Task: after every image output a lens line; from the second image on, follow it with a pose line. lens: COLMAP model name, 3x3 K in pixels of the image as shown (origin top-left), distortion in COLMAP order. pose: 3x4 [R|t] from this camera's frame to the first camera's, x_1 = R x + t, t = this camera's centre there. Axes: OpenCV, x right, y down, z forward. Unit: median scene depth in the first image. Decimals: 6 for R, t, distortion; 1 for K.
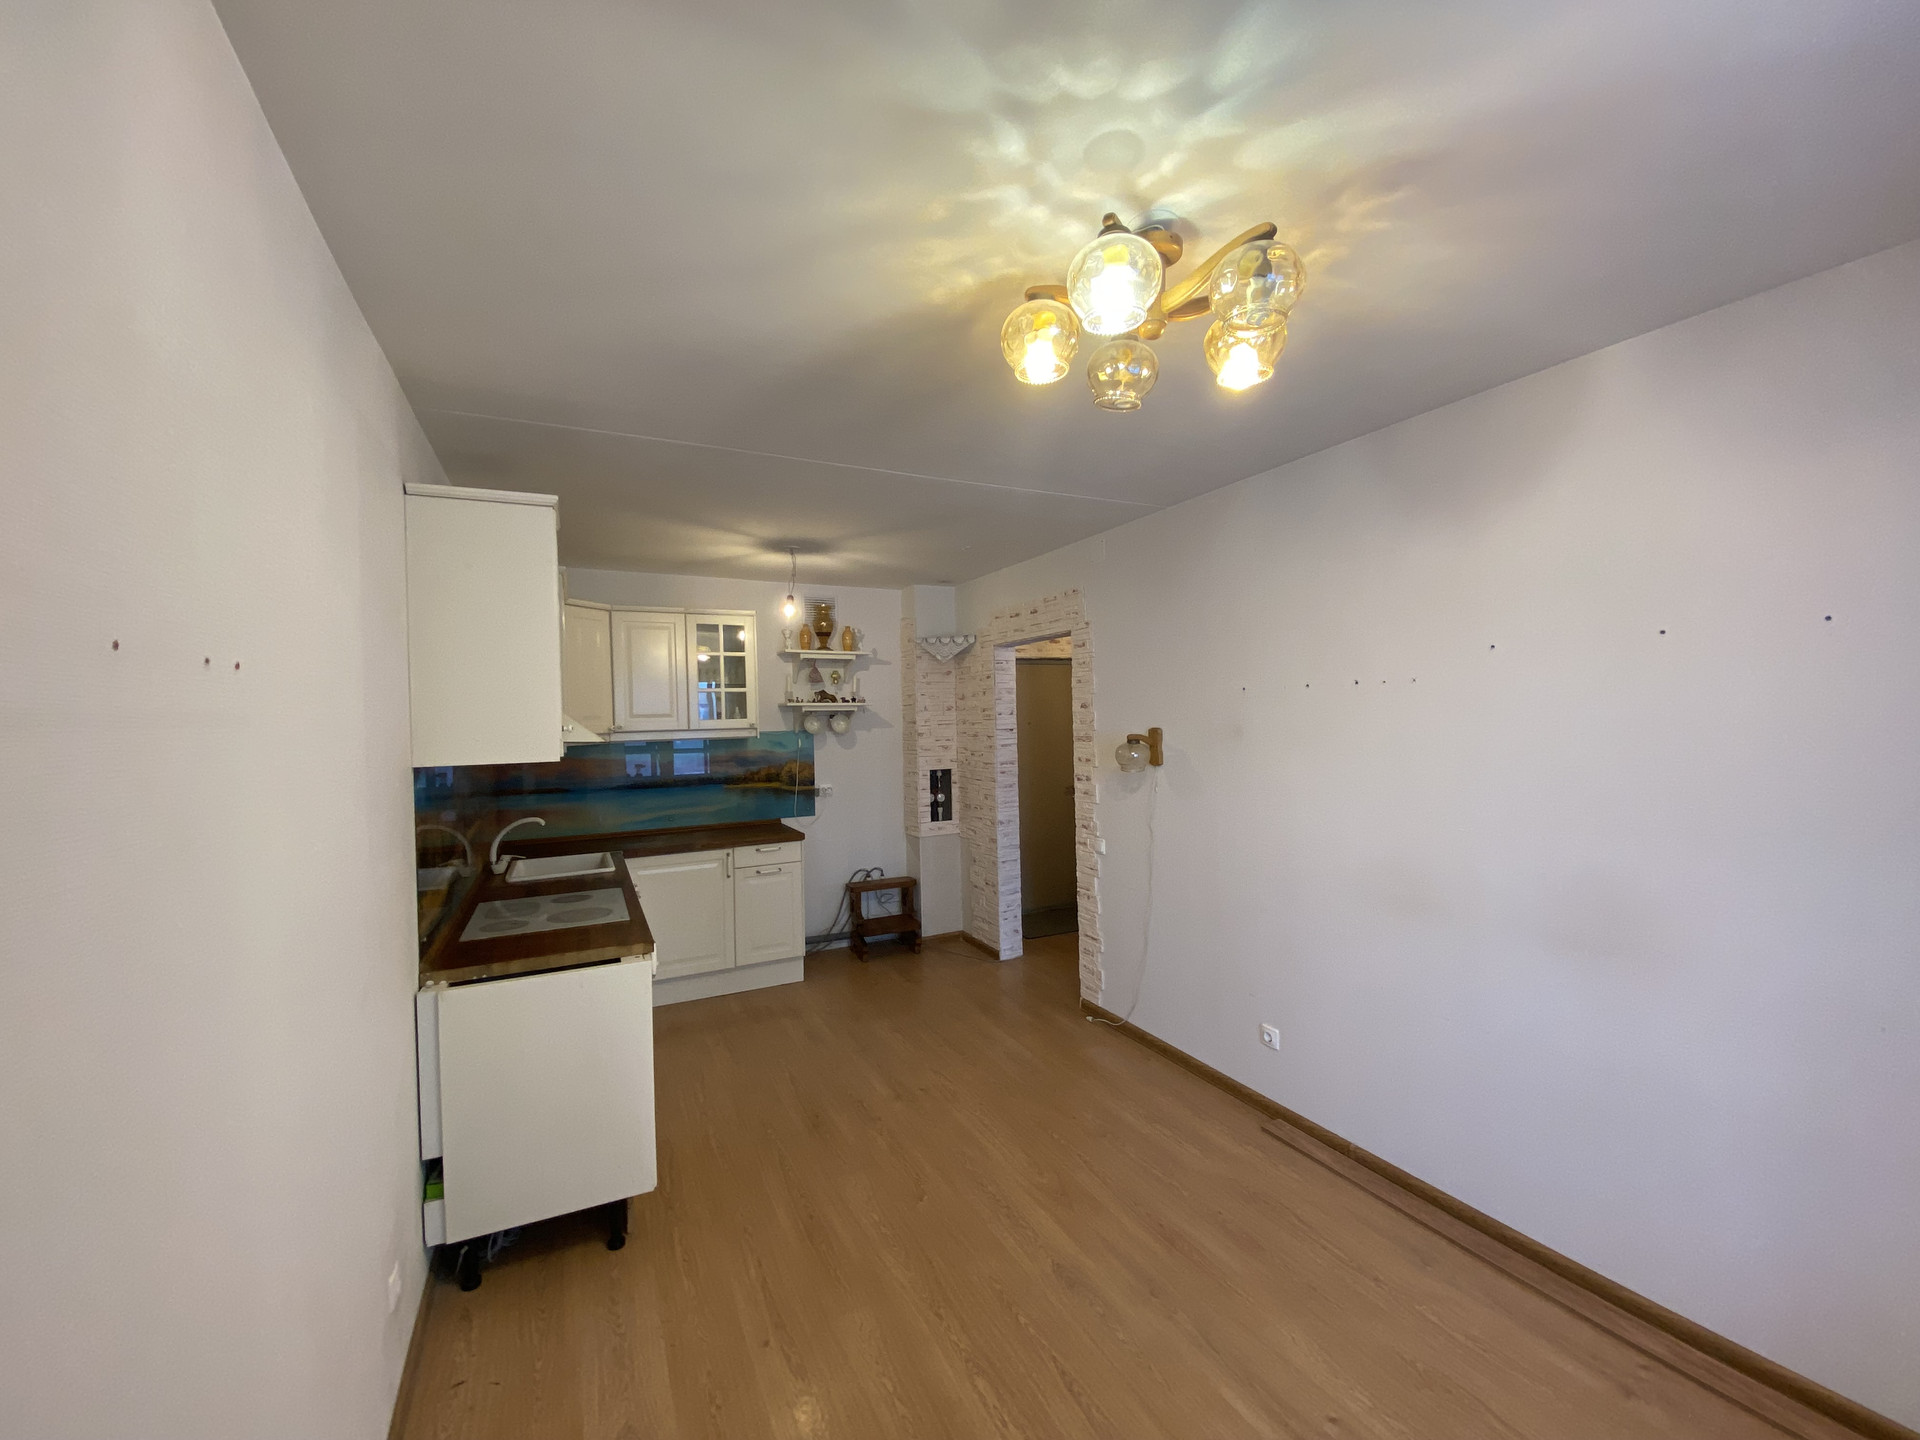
lens RADIAL K [[783.8, 0, 960.3], [0, 783.8, 721.6], [0, 0, 1]] dist [0.026336, -0.010132]
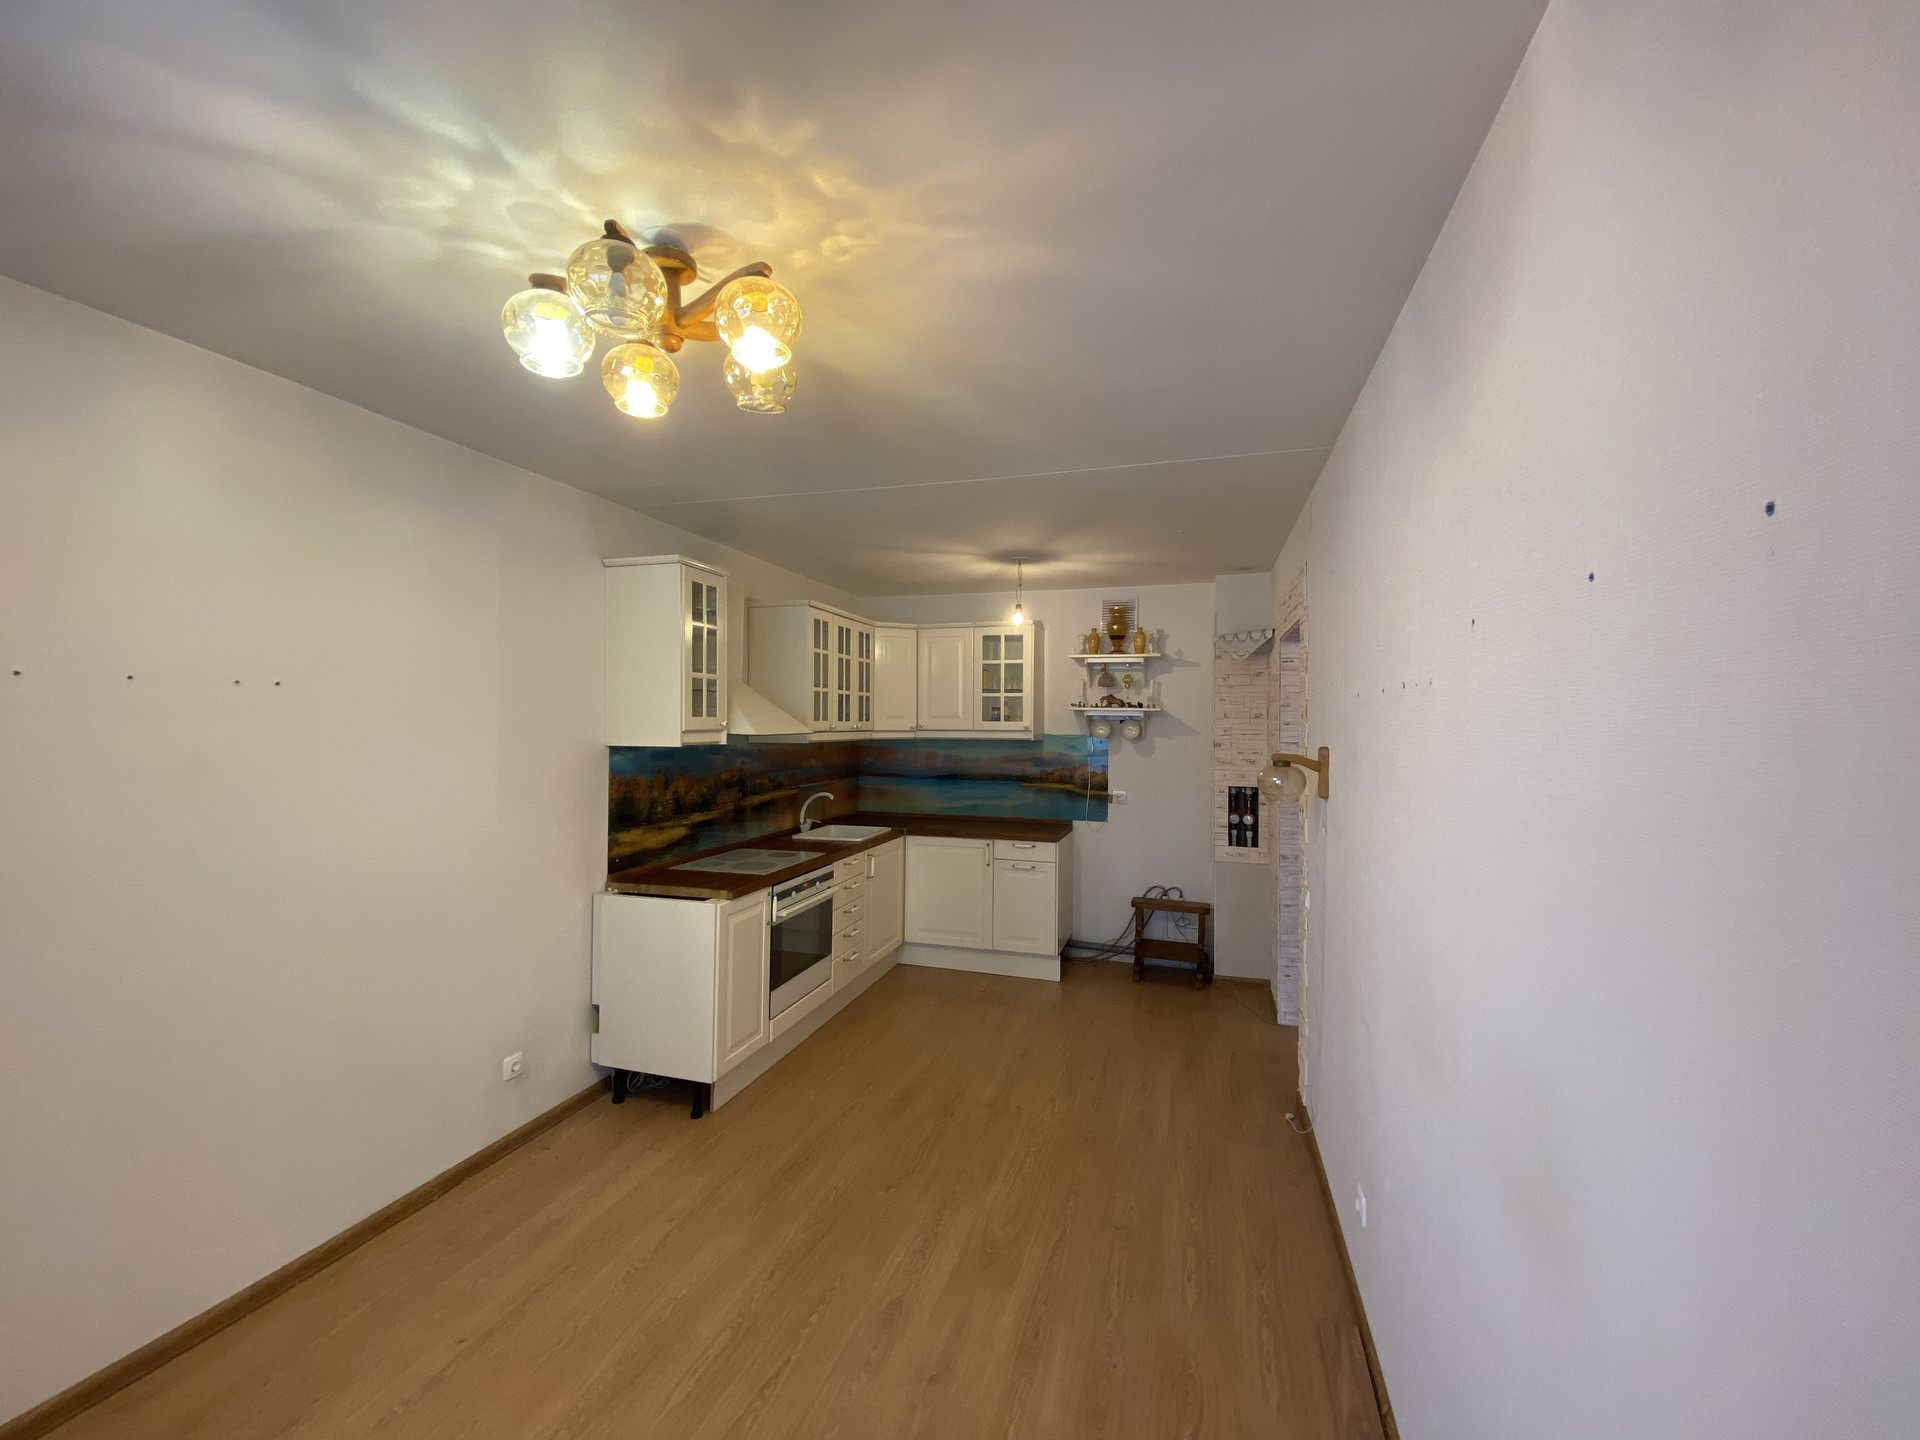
lens RADIAL K [[783.8, 0, 949.4], [0, 783.8, 718.2], [0, 0, 1]] dist [0.026336, -0.010132]
pose [[0.719402, 0.023304, -0.694203, 0.365888], [-0.028863, 0.999577, 0.003643, -0.008629], [0.693994, 0.017416, 0.719770, 0.157622]]
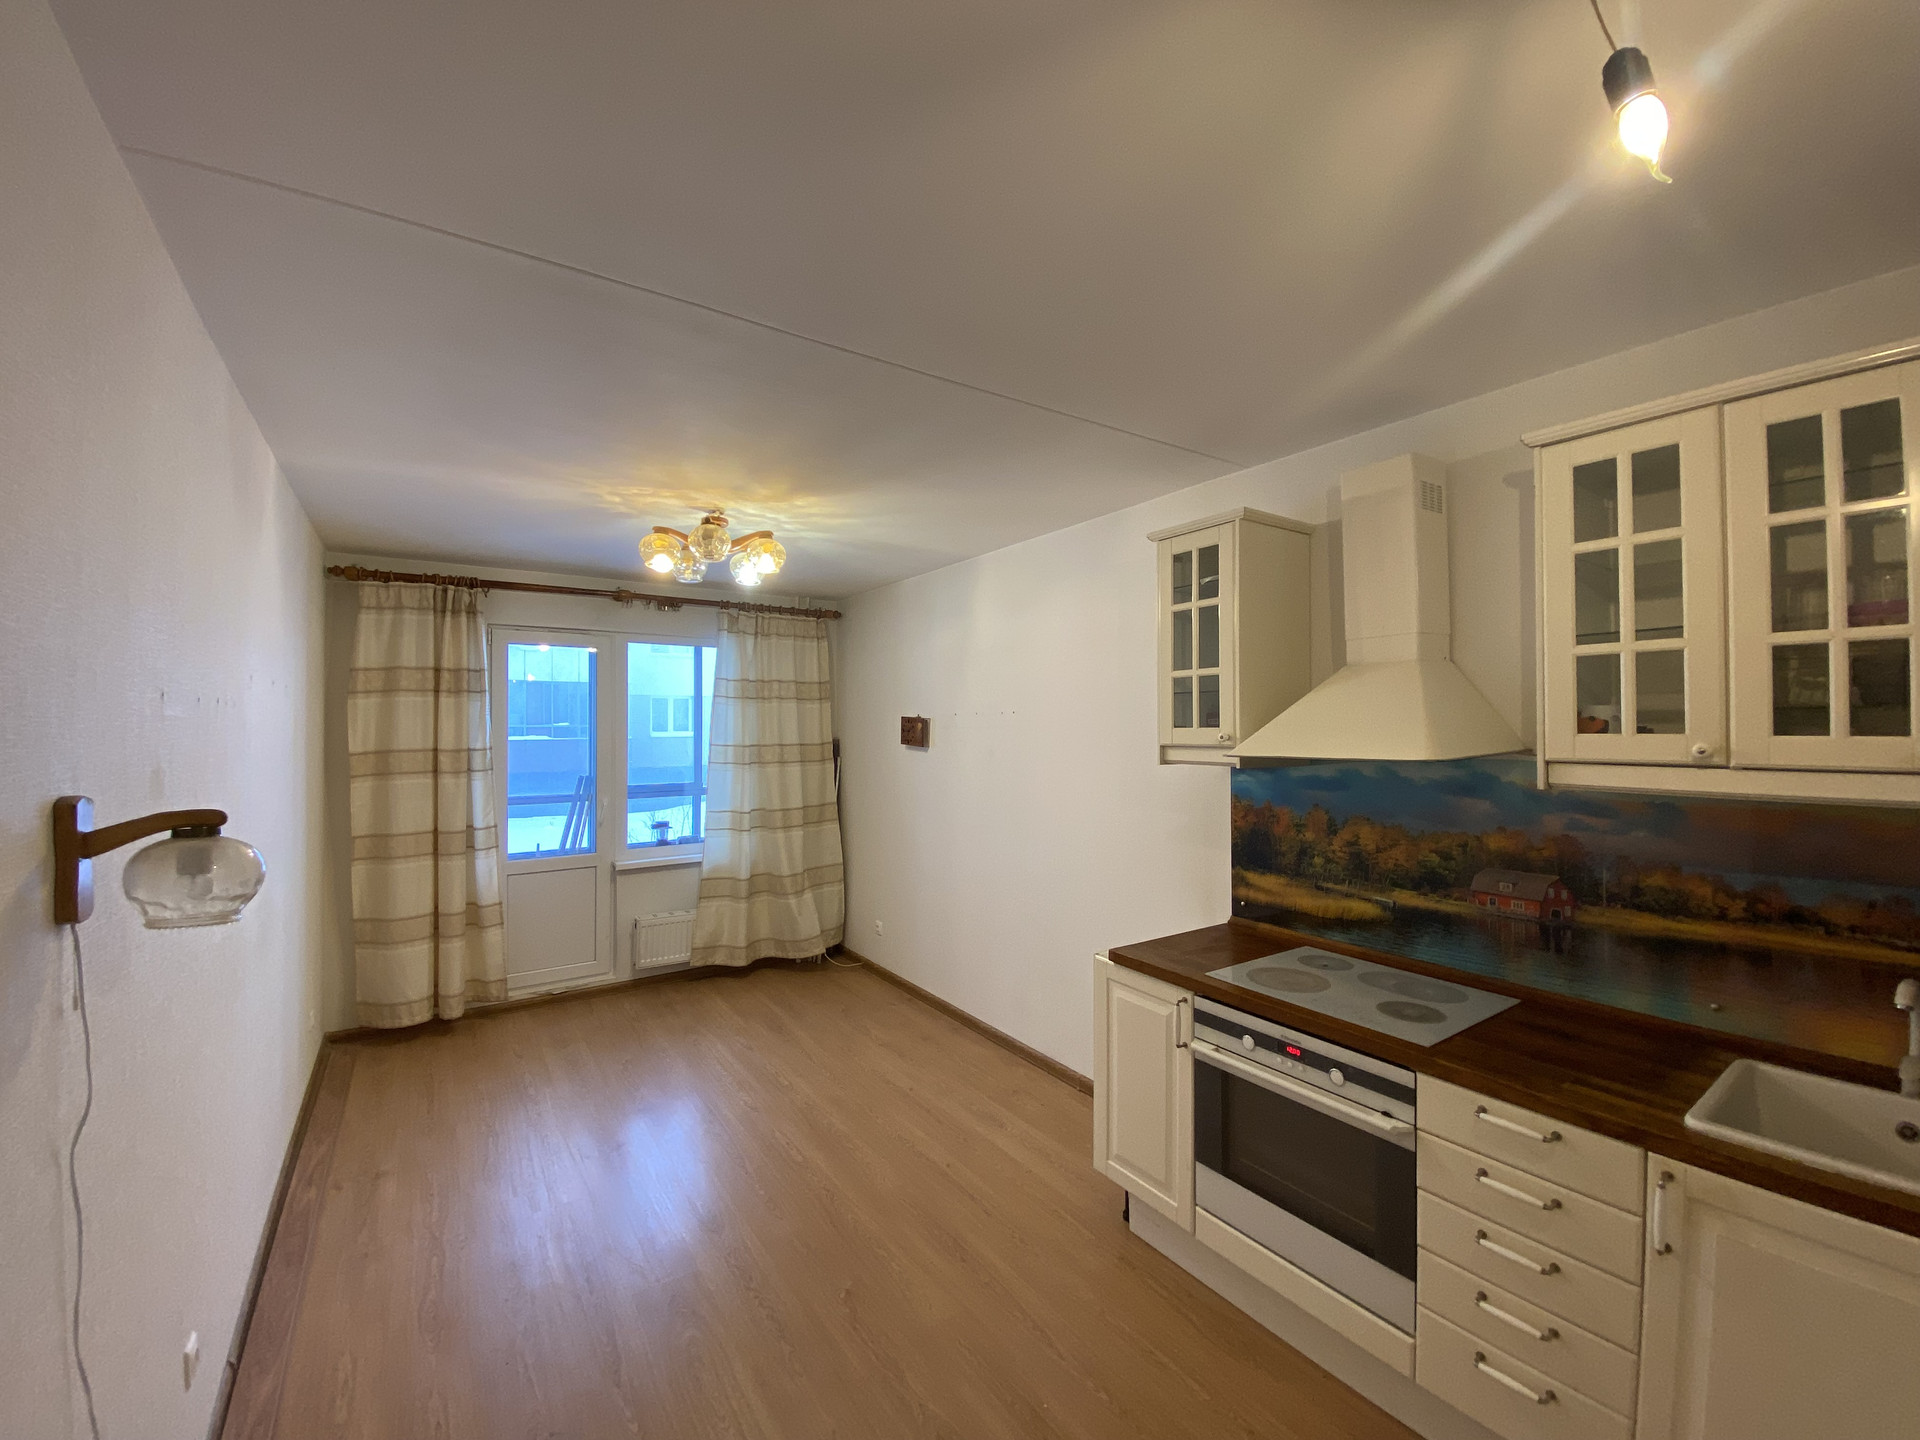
lens RADIAL K [[783.8, 0, 960.0], [0, 783.8, 719.5], [0, 0, 1]] dist [0.026336, -0.010132]
pose [[-0.990666, 0.023002, -0.134353, -0.036829], [0.023155, 0.999732, 0.000423, -0.010179], [0.134327, -0.002692, -0.990933, 0.969351]]
